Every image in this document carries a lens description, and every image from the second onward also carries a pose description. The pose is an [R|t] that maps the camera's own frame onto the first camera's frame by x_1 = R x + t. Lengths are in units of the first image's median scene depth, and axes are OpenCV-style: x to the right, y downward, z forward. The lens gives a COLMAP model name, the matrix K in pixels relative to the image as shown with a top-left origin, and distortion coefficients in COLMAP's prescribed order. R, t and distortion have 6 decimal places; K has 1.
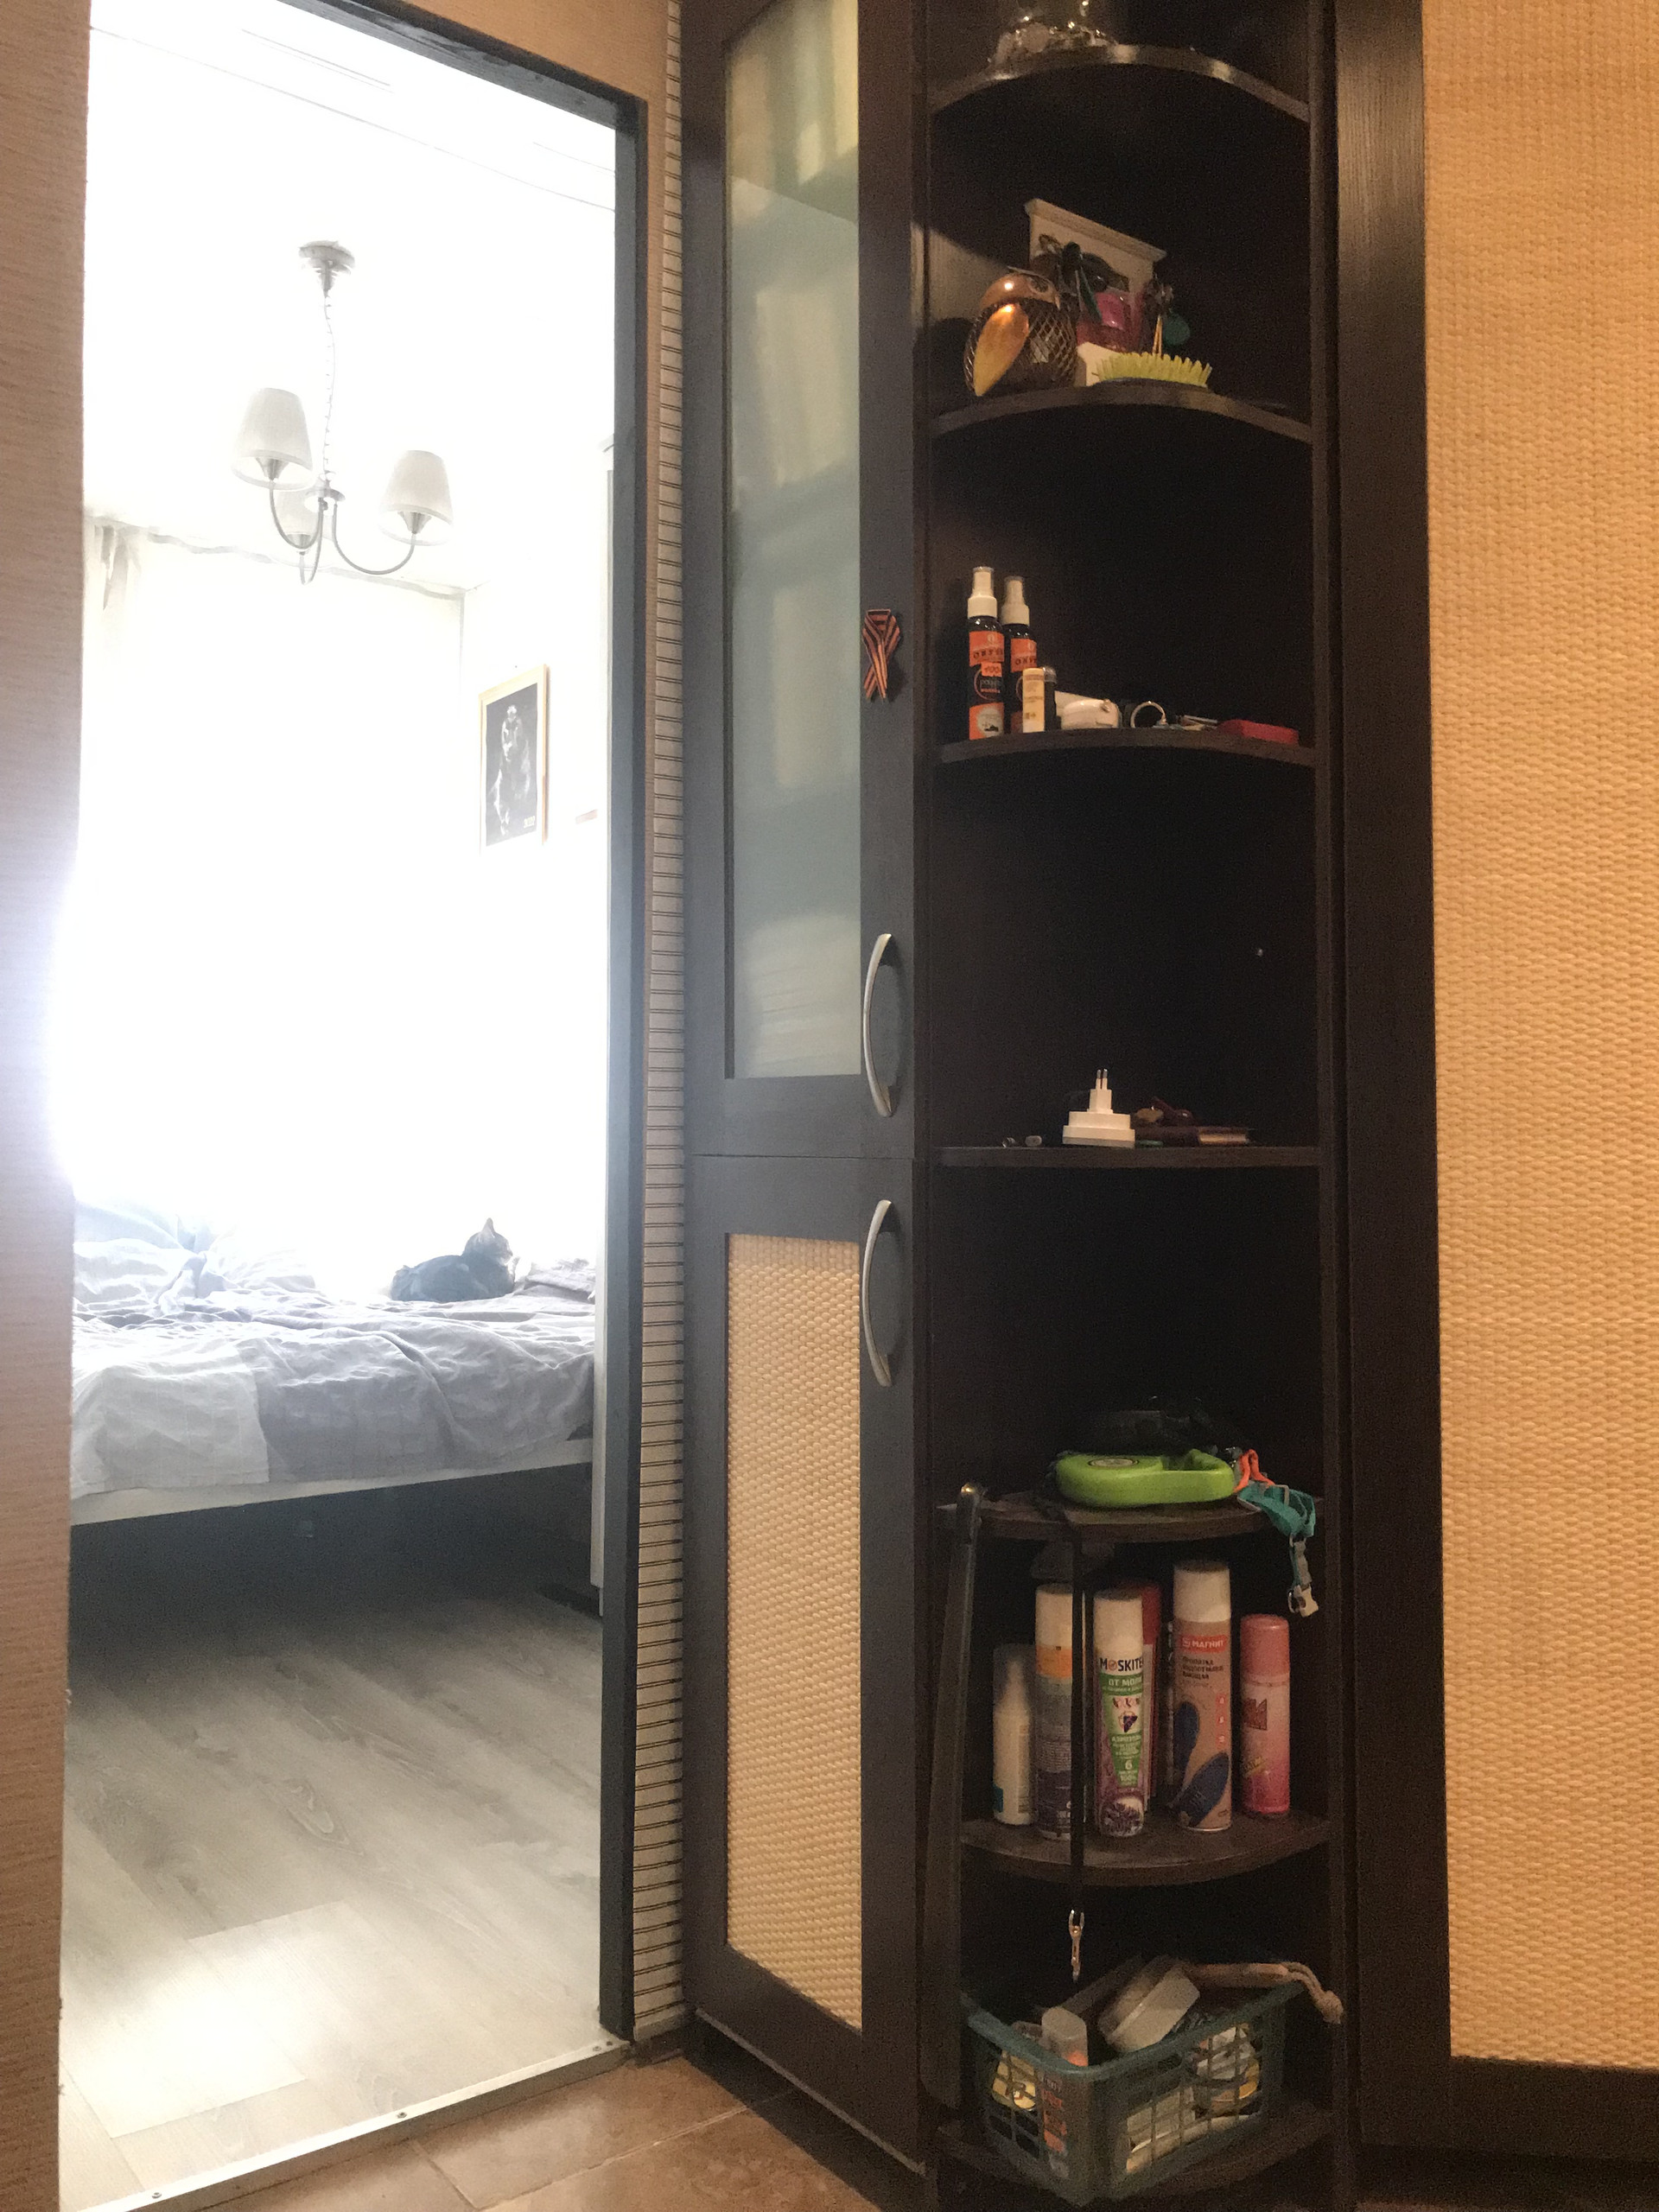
lens RADIAL K [[1819.2, 0, 829.5], [0, 1819.2, 1106.0], [0, 0, 1]] dist [-0.005520, -0.004849]
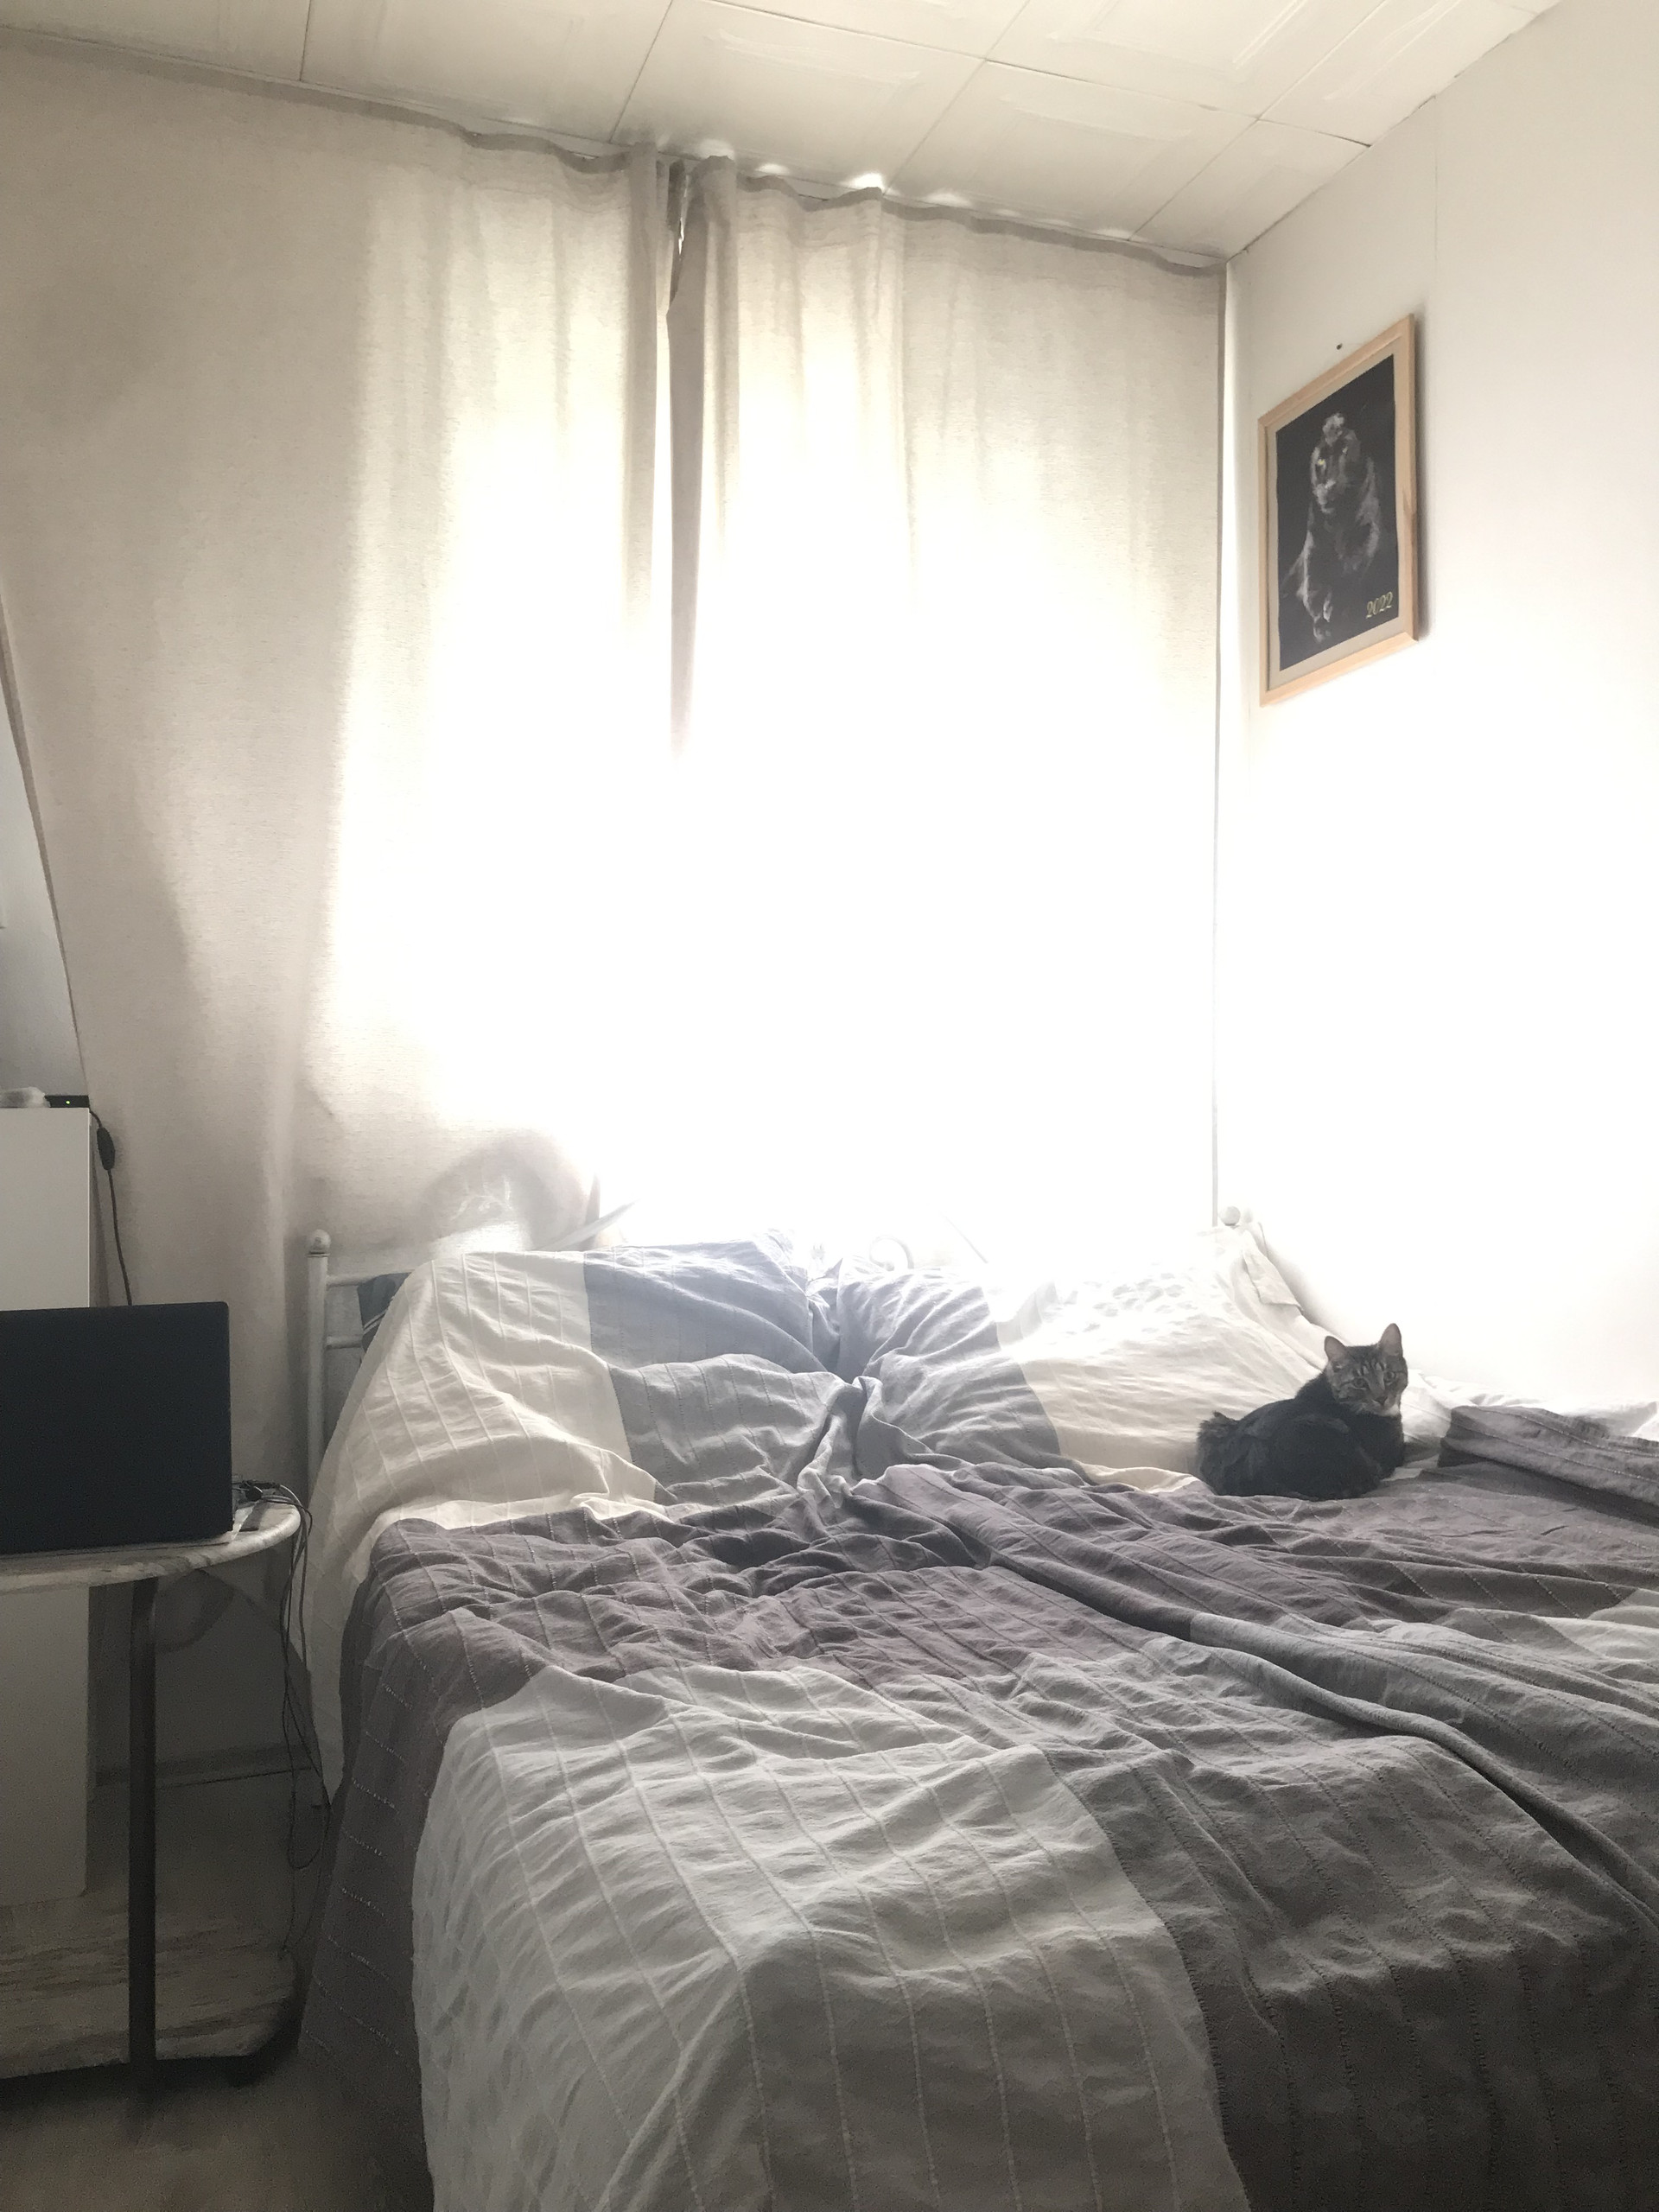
lens RADIAL K [[1819.2, 0, 829.5], [0, 1819.2, 1106.0], [0, 0, 1]] dist [-0.005520, -0.004849]
pose [[0.959140, -0.015489, -0.282508, -0.198012], [0.015852, 0.999874, -0.001000, -0.002805], [0.282488, -0.003519, 0.959264, 0.469842]]
